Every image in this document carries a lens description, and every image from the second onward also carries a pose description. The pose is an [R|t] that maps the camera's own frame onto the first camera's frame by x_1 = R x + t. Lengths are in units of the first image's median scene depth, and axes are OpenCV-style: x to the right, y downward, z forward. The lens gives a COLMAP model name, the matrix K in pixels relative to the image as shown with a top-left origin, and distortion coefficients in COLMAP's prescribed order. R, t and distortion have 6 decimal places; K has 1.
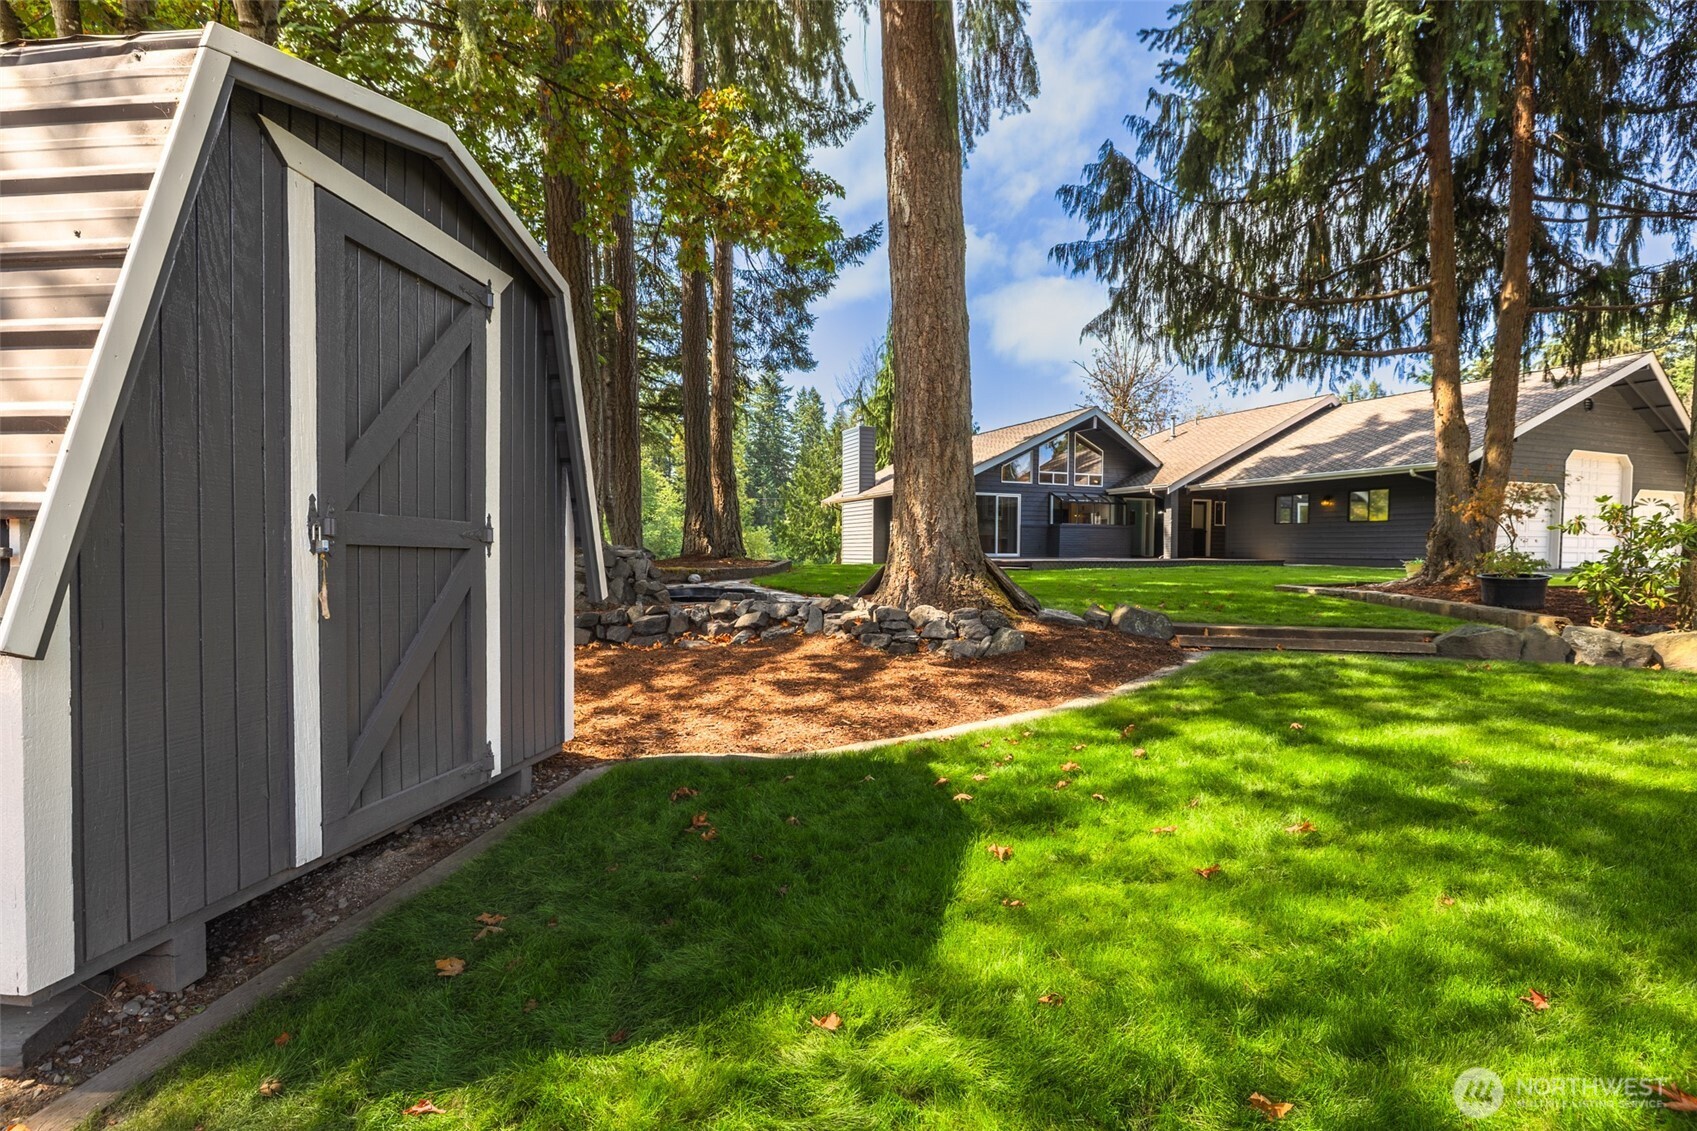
lens RADIAL K [[817.7, 0, 852.0], [0, 817.7, 576.5], [0, 0, 1]] dist [0.000335, -0.000266]
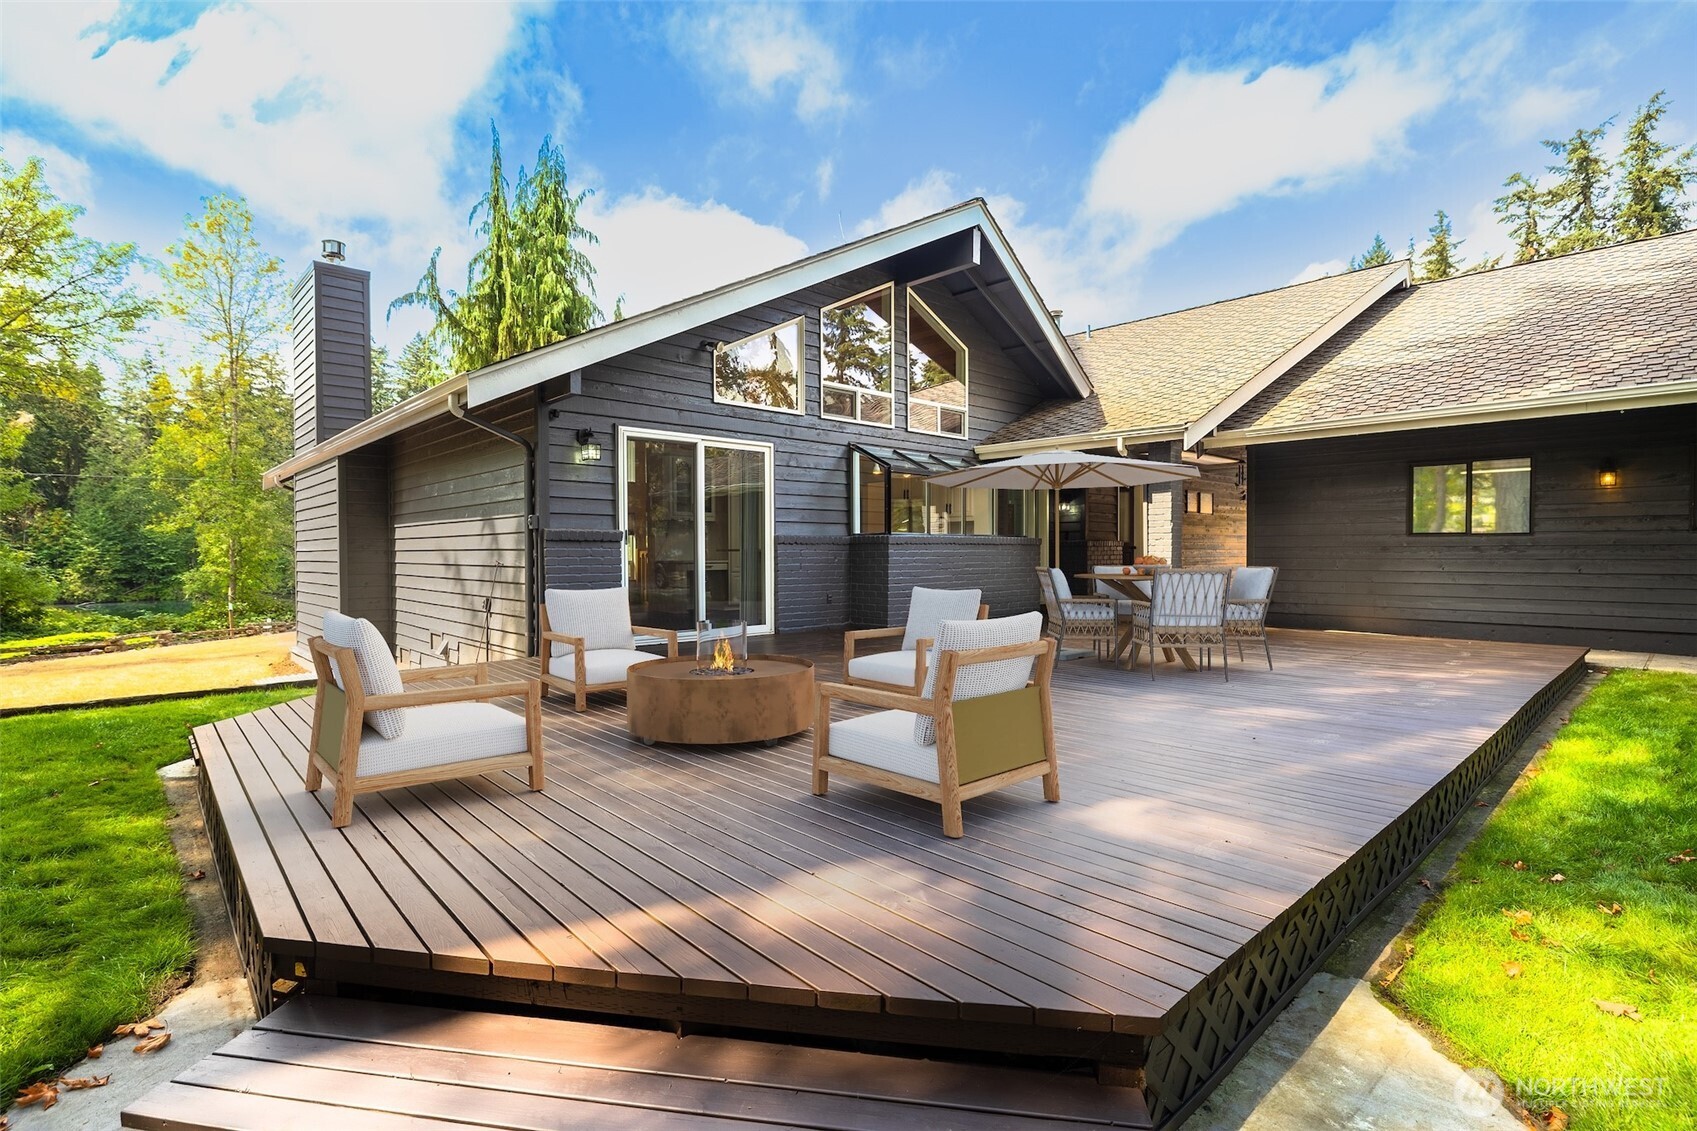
lens RADIAL K [[800.8, 0, 846.5], [0, 800.8, 552.1], [0, 0, 1]] dist [-0.003854, -0.000465]
pose [[0.935178, -0.009673, 0.354046, 0.145879], [0.020898, 0.999392, -0.027897, -0.057977], [-0.353561, 0.033487, 0.934812, 0.839729]]
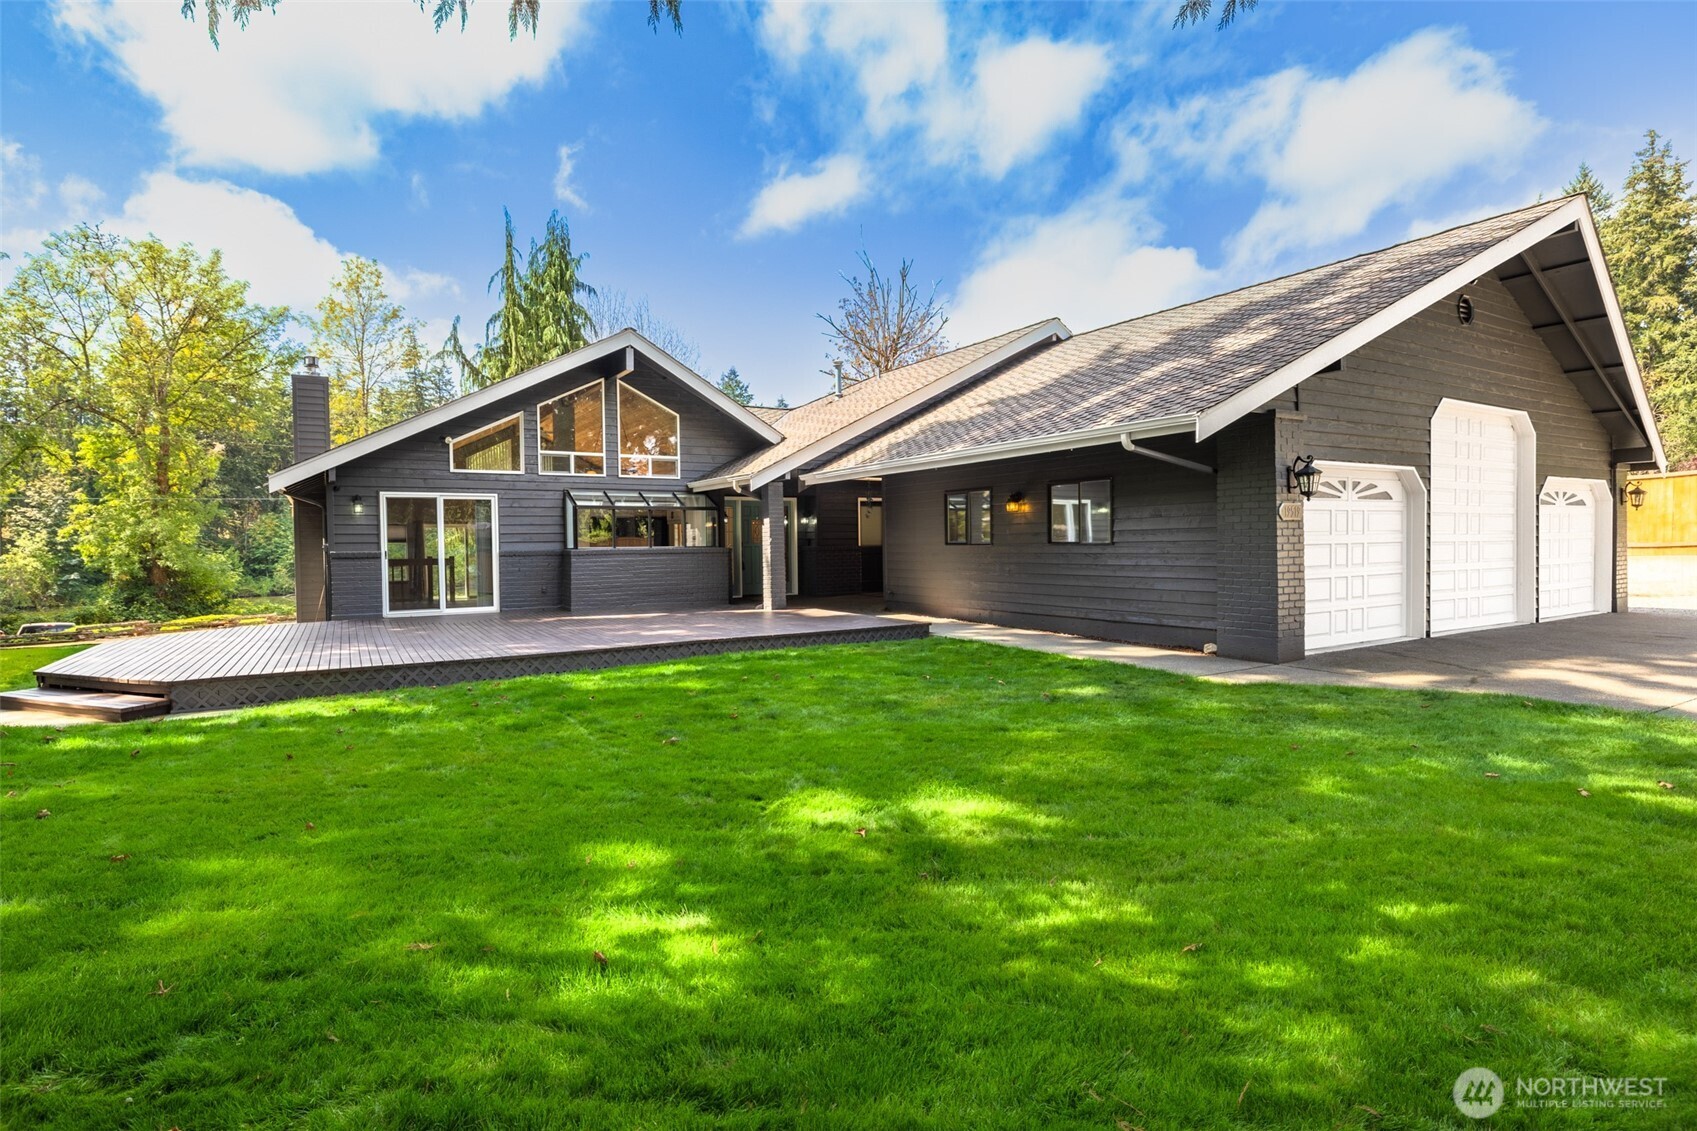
lens RADIAL K [[858.8, 0, 840.1], [0, 858.8, 544.4], [0, 0, 1]] dist [-0.005165, 0.000115]
pose [[0.988223, -0.019795, 0.151733, 0.412808], [0.024659, 0.999238, -0.030245, -0.055796], [-0.151019, 0.033630, 0.987959, 0.511999]]
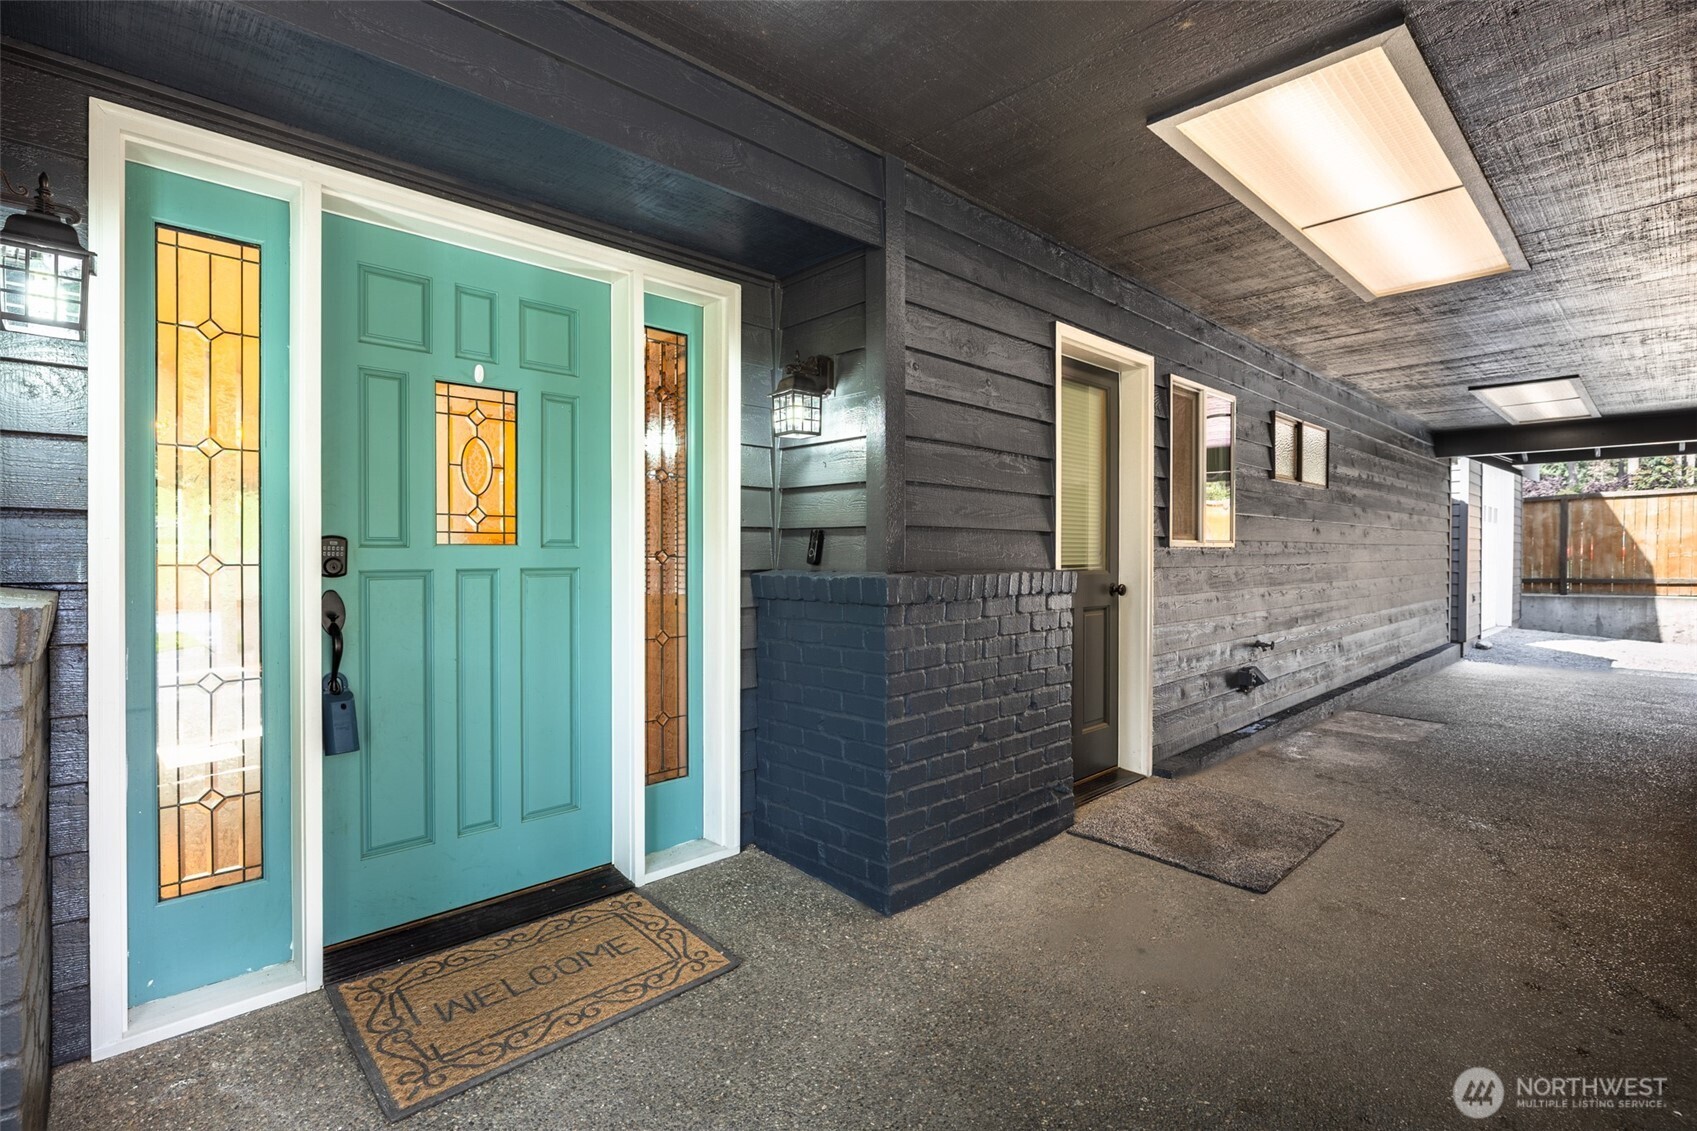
lens RADIAL K [[800.8, 0, 846.5], [0, 800.8, 552.1], [0, 0, 1]] dist [-0.003854, -0.000465]
pose [[0.923386, -0.006395, 0.383820, 0.464365], [0.019114, 0.999387, -0.029333, -0.079220], [-0.383397, 0.034422, 0.922942, 1.216181]]
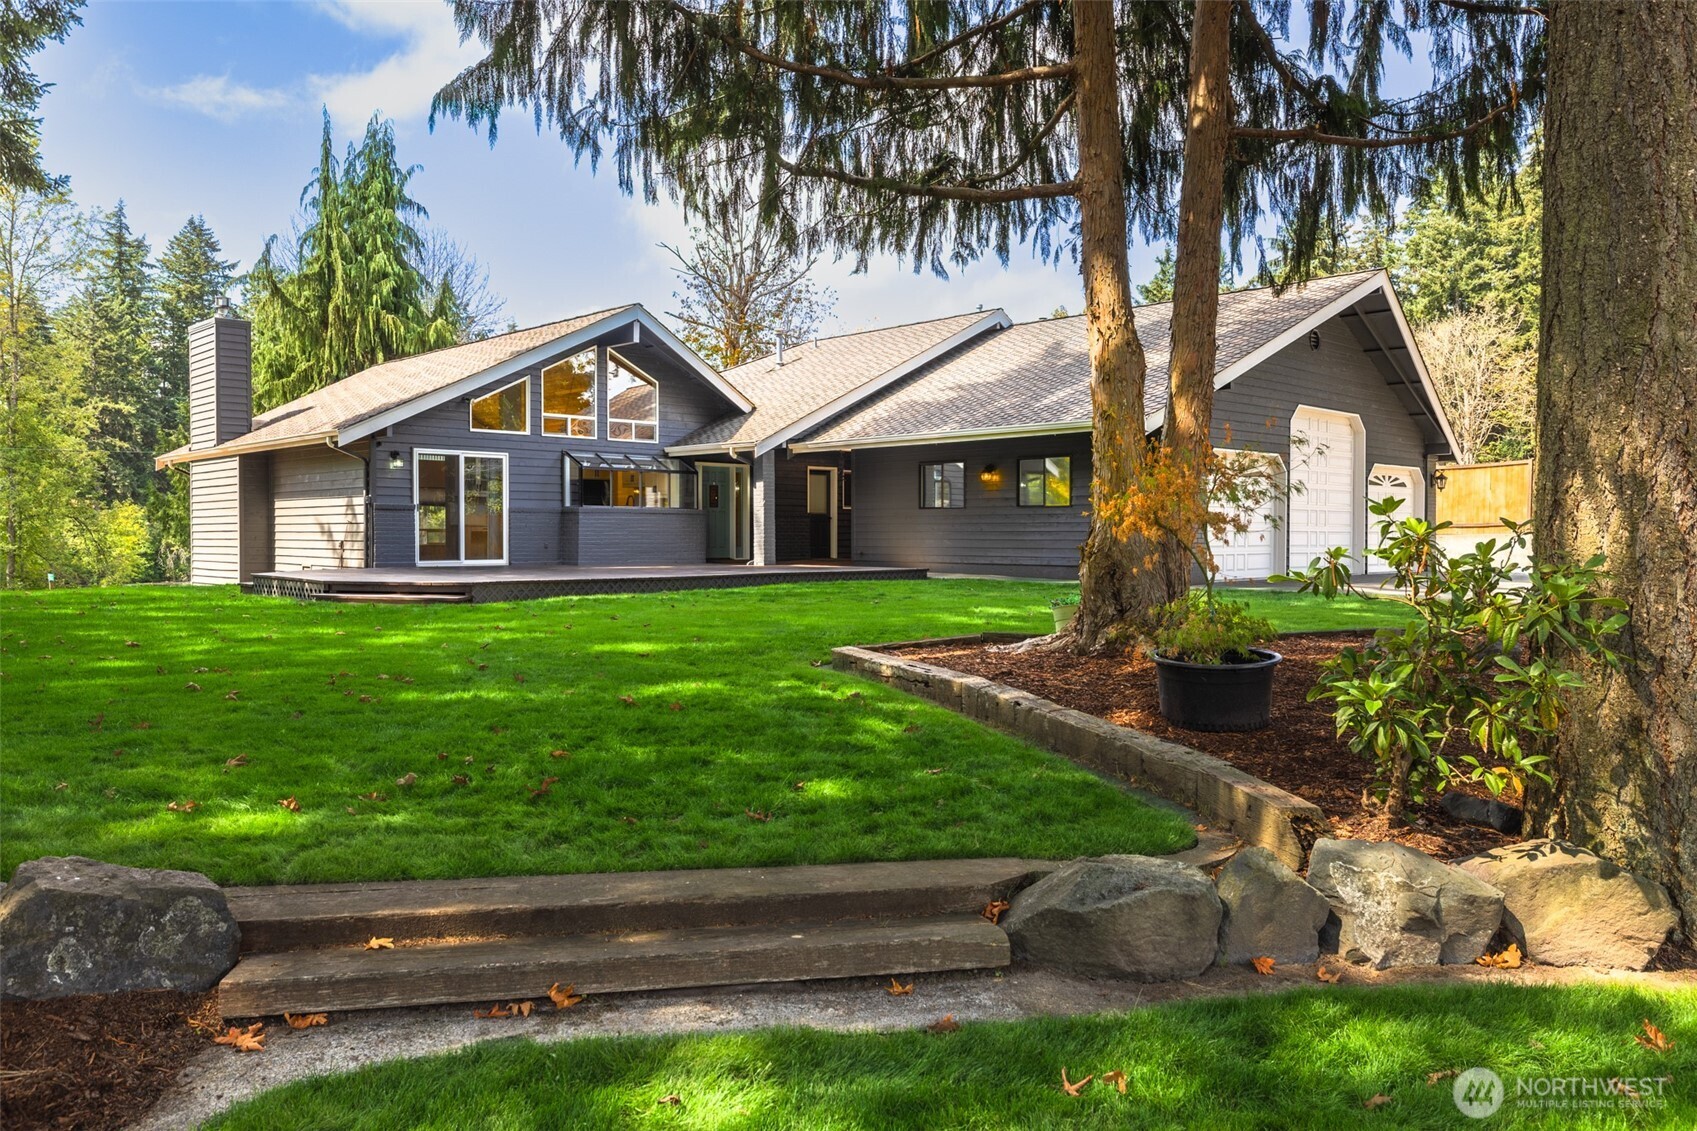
lens RADIAL K [[1230.9, 0, 845.4], [0, 1230.9, 536.0], [0, 0, 1]] dist [-0.001894, -0.004814]
pose [[0.932274, -0.005314, 0.361715, 0.141987], [0.016522, 0.999474, -0.027901, -0.020614], [-0.361377, 0.031988, 0.931871, 0.166017]]
